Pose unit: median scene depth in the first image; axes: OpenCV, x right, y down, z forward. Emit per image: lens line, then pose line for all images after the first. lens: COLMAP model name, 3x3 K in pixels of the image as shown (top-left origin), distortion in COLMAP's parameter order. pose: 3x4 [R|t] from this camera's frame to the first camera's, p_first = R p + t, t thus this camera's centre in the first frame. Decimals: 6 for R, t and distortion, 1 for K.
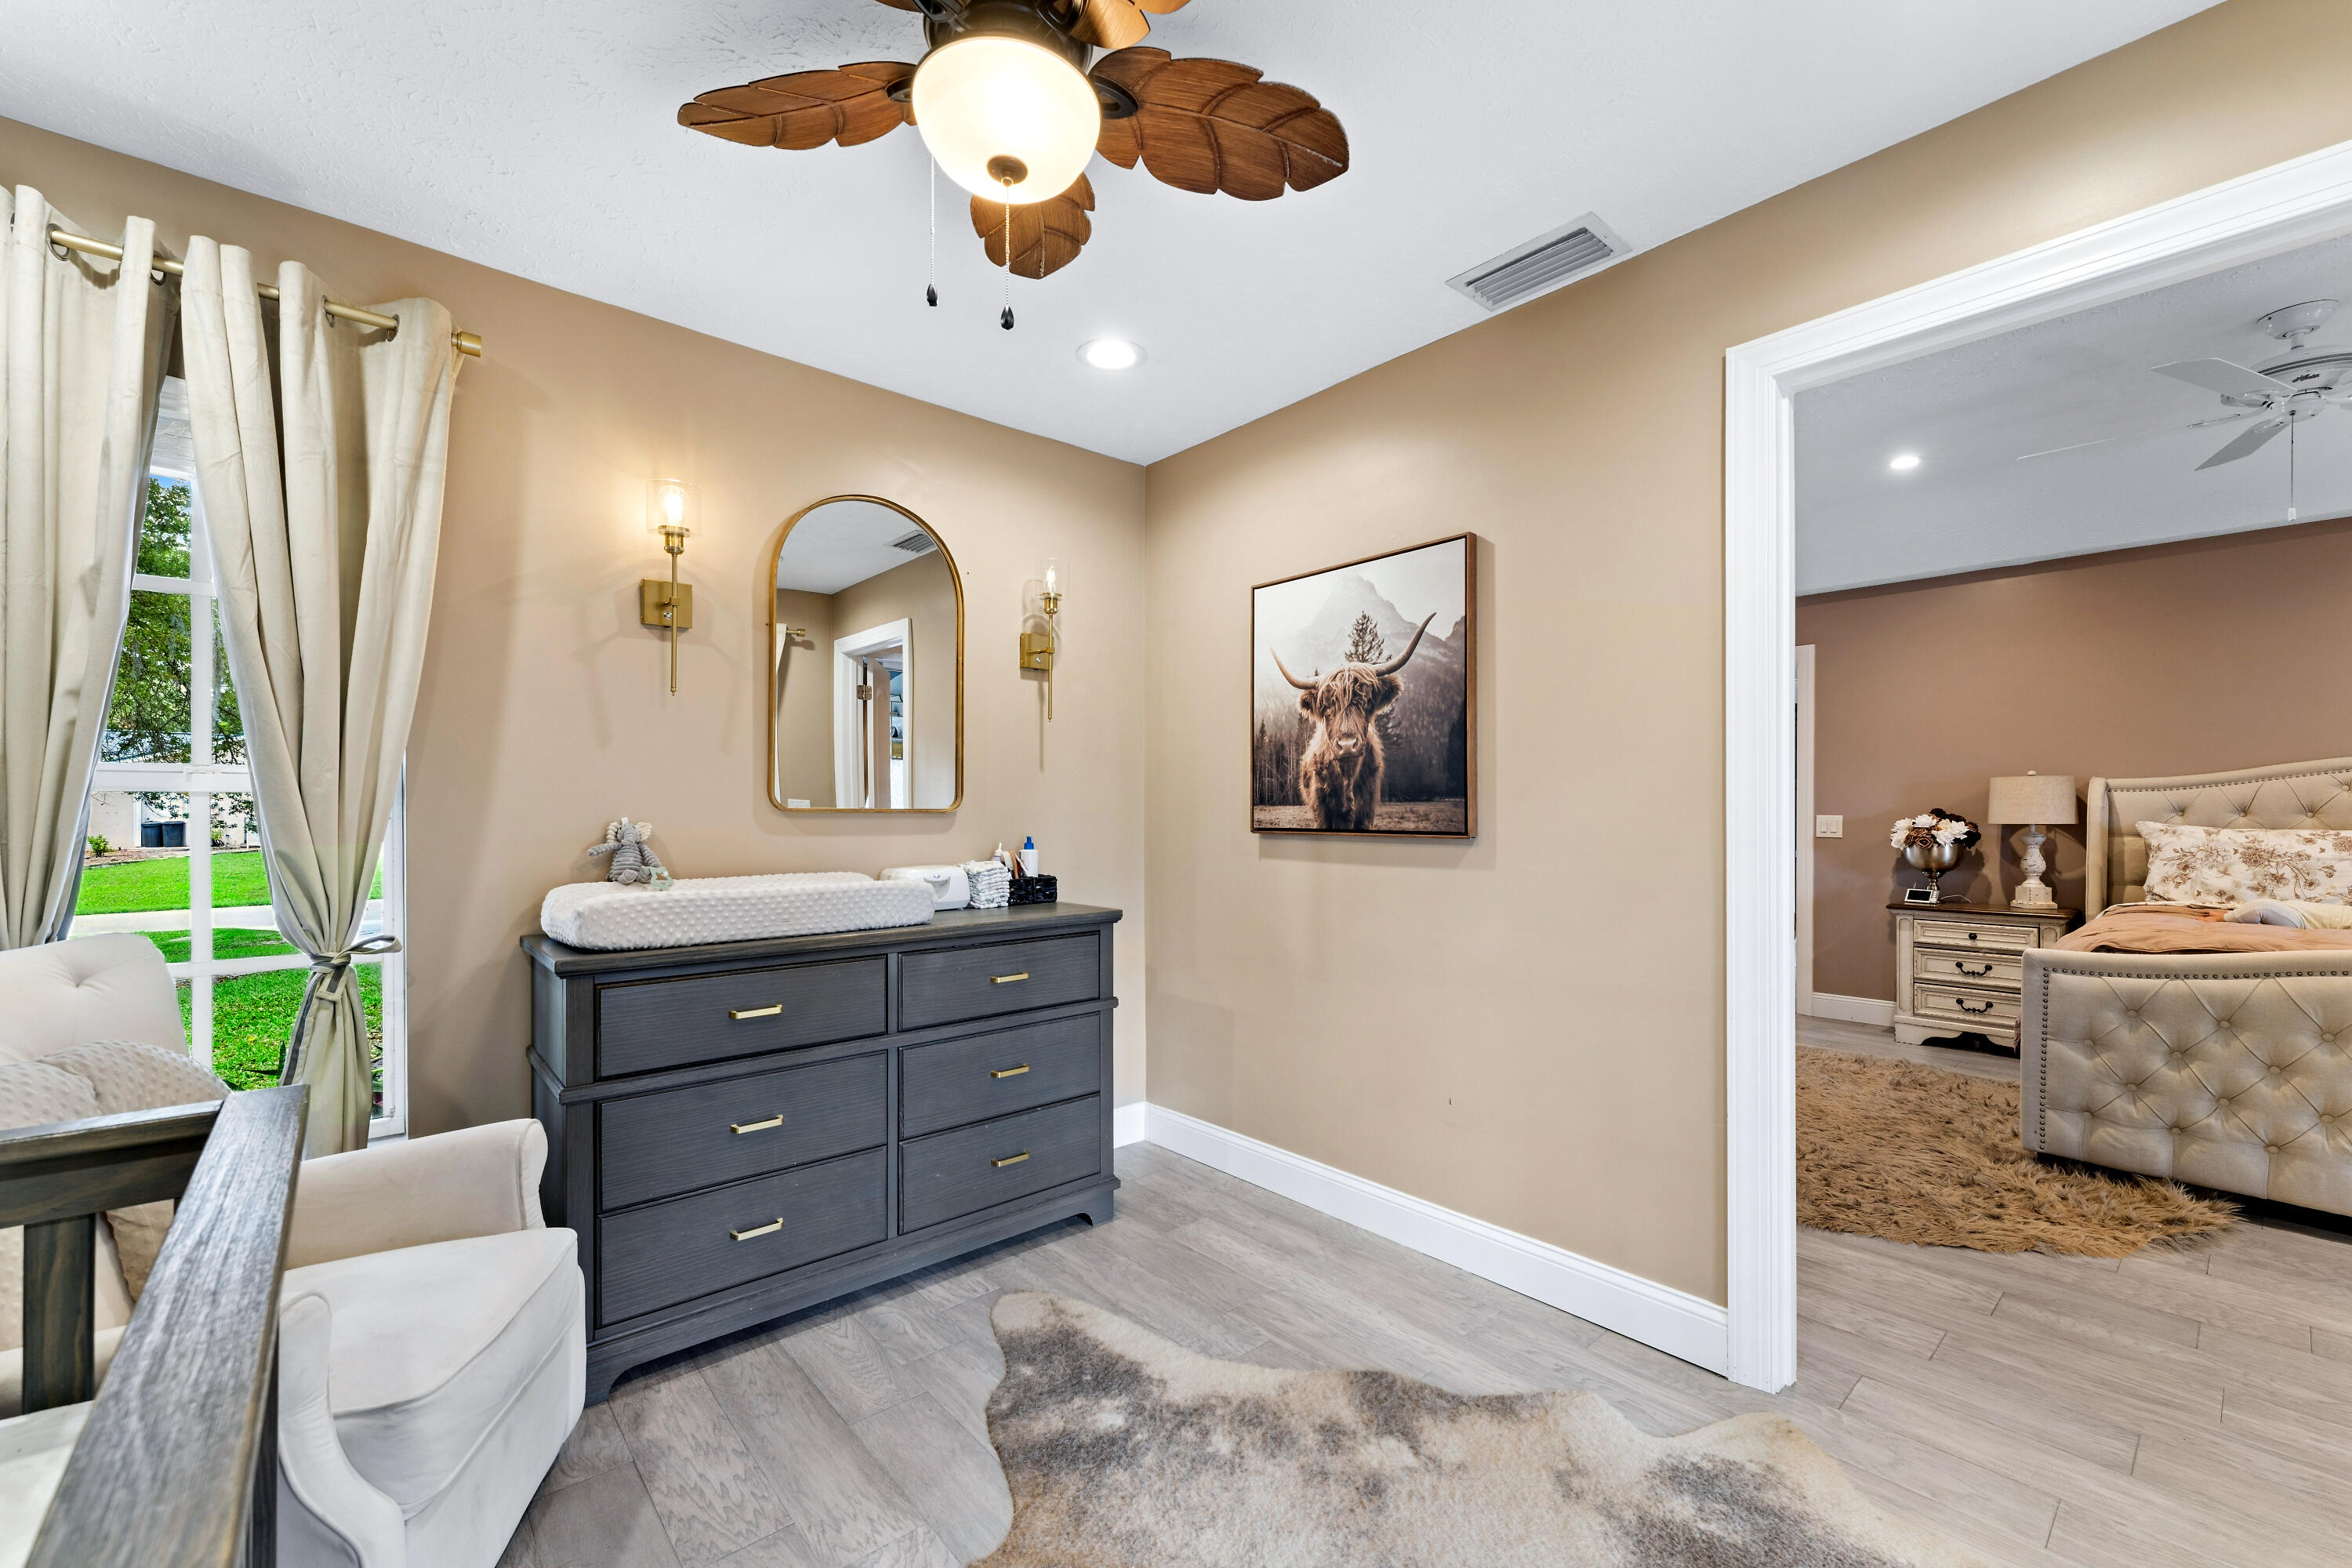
lens RADIAL K [[946.9, 0, 1185.1], [0, 946.9, 803.7], [0, 0, 1]] dist [0.005401, -0.000702]
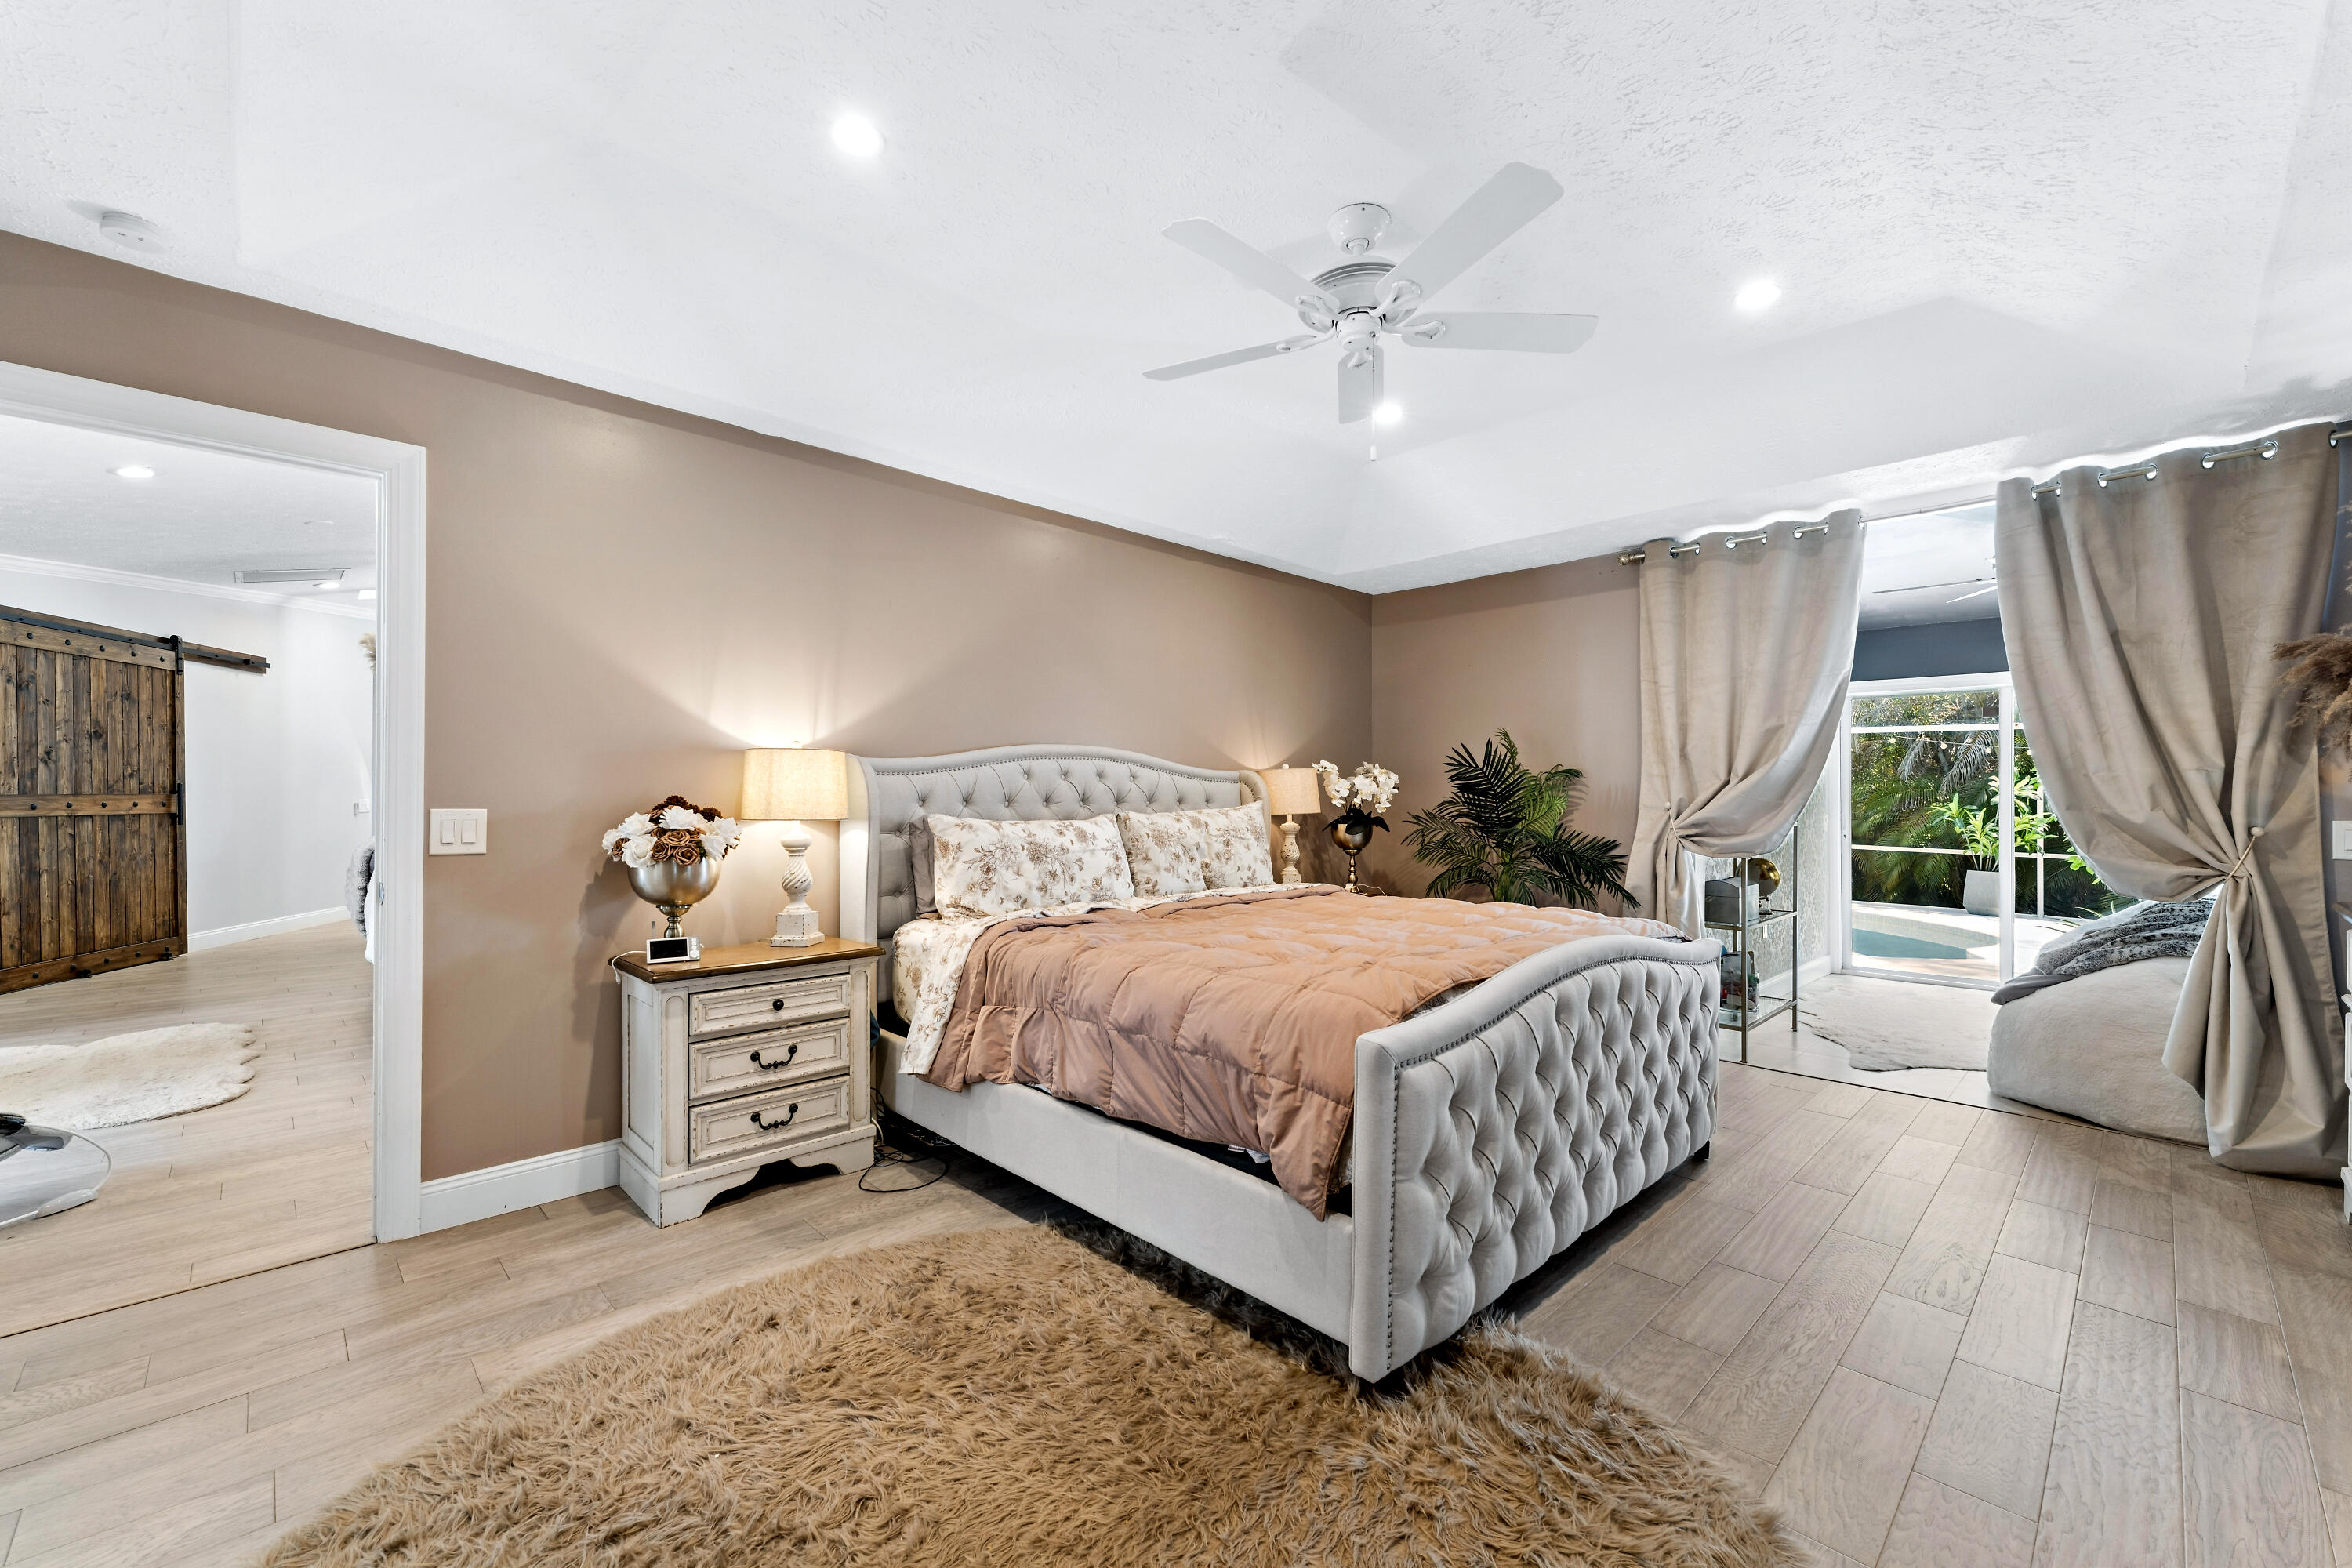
lens RADIAL K [[946.9, 0, 1179.6], [0, 946.9, 804.0], [0, 0, 1]] dist [0.005401, -0.000702]
pose [[-0.043975, -0.008635, 0.998995, 0.227091], [-0.013089, 0.999882, 0.008067, 0.001632], [-0.998947, -0.012721, -0.044083, 0.841294]]
